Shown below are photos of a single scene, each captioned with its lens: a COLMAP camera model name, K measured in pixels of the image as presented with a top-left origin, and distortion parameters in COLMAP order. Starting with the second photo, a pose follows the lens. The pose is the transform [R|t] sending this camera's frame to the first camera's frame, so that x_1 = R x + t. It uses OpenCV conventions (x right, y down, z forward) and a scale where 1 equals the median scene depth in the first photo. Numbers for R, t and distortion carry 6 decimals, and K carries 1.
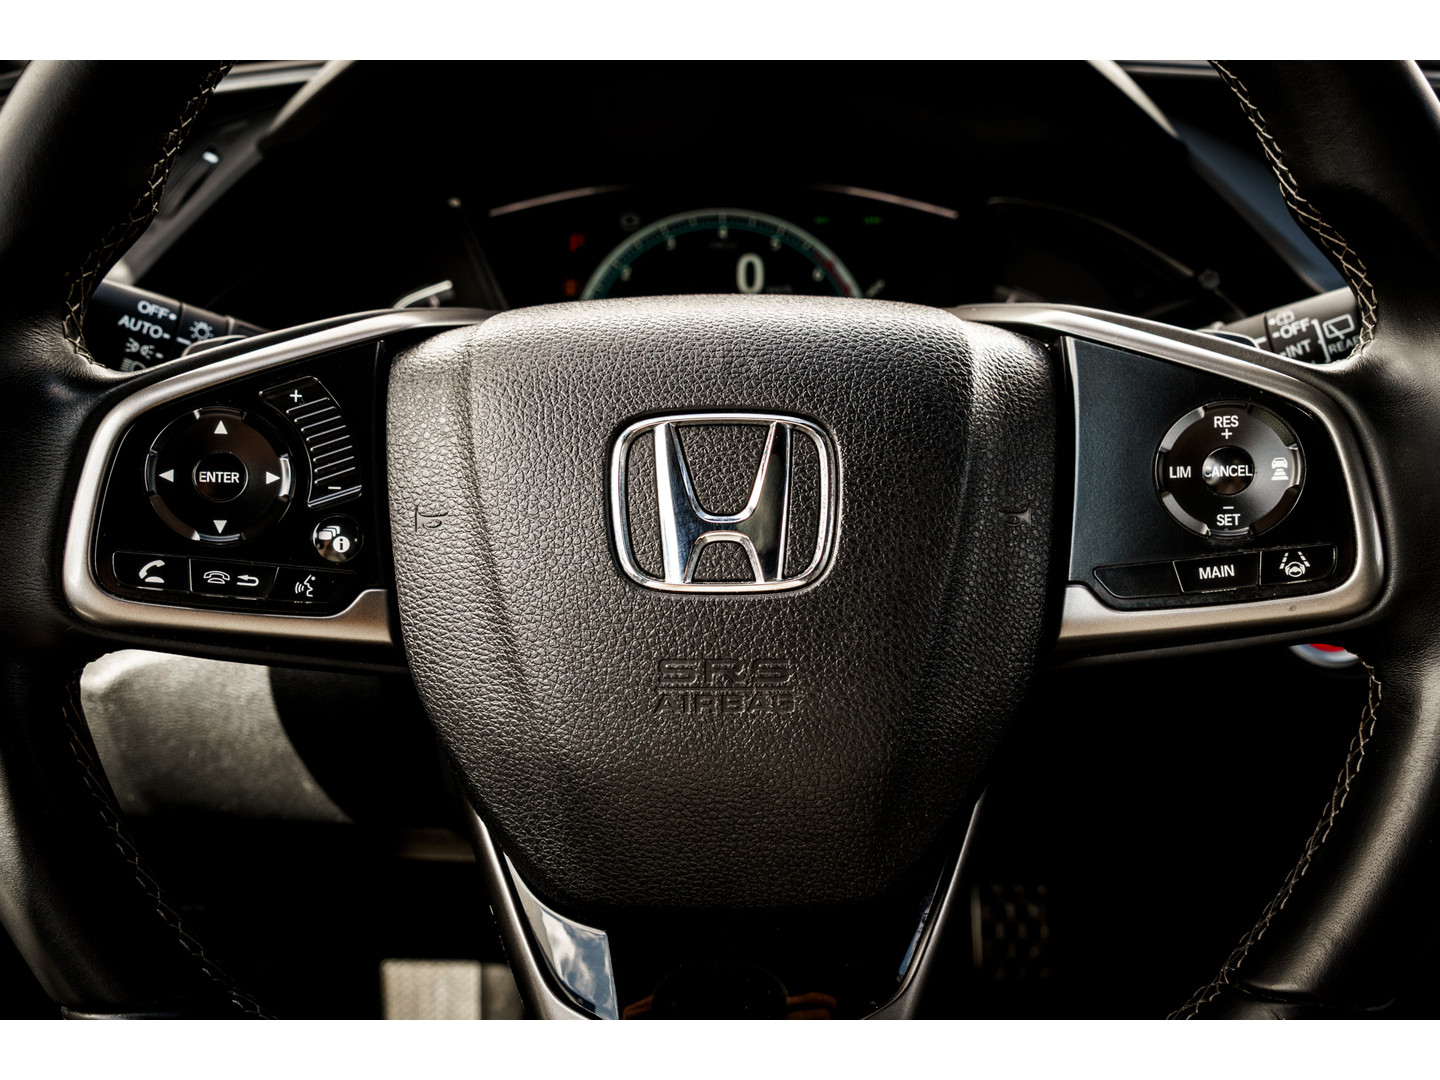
lens RADIAL K [[1369.0, 0, 720.0], [0, 1369.0, 540.0], [0, 0, 1]] dist [-0.002344, -0.000620]
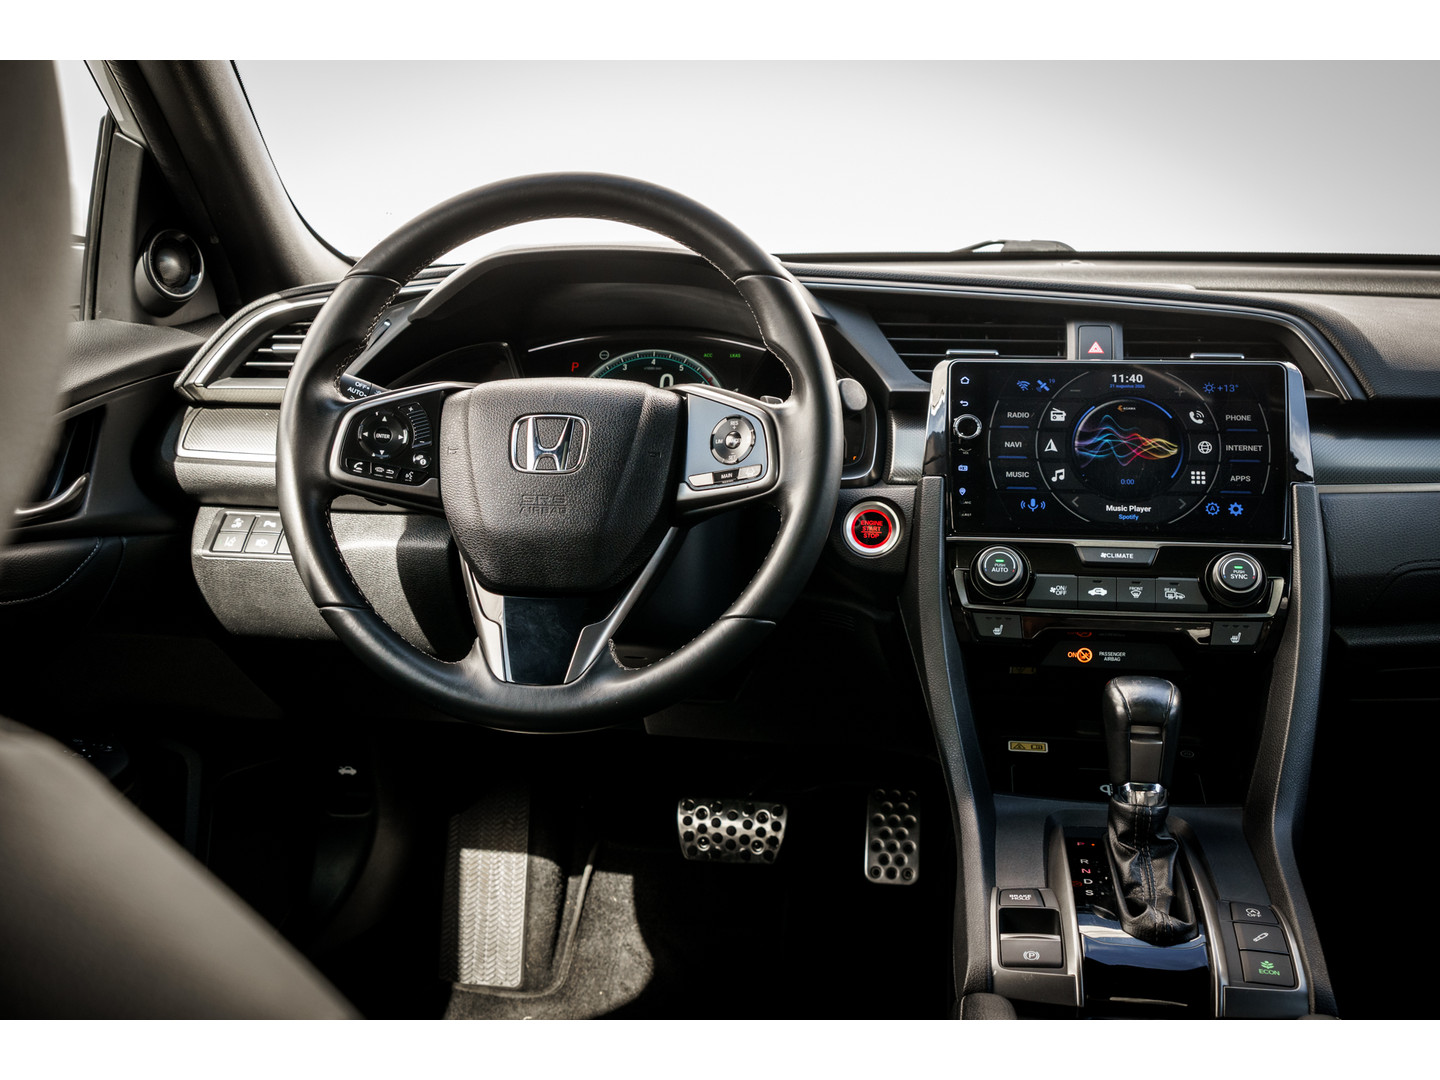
lens RADIAL K [[1633.6, 0, 720.0], [0, 1633.6, 540.0], [0, 0, 1]] dist [-0.010948, -0.003569]
pose [[0.989234, 0.021375, -0.144776, 0.817411], [-0.039723, 0.991354, -0.125060, 0.560079], [0.140851, 0.129464, 0.981529, -2.187800]]
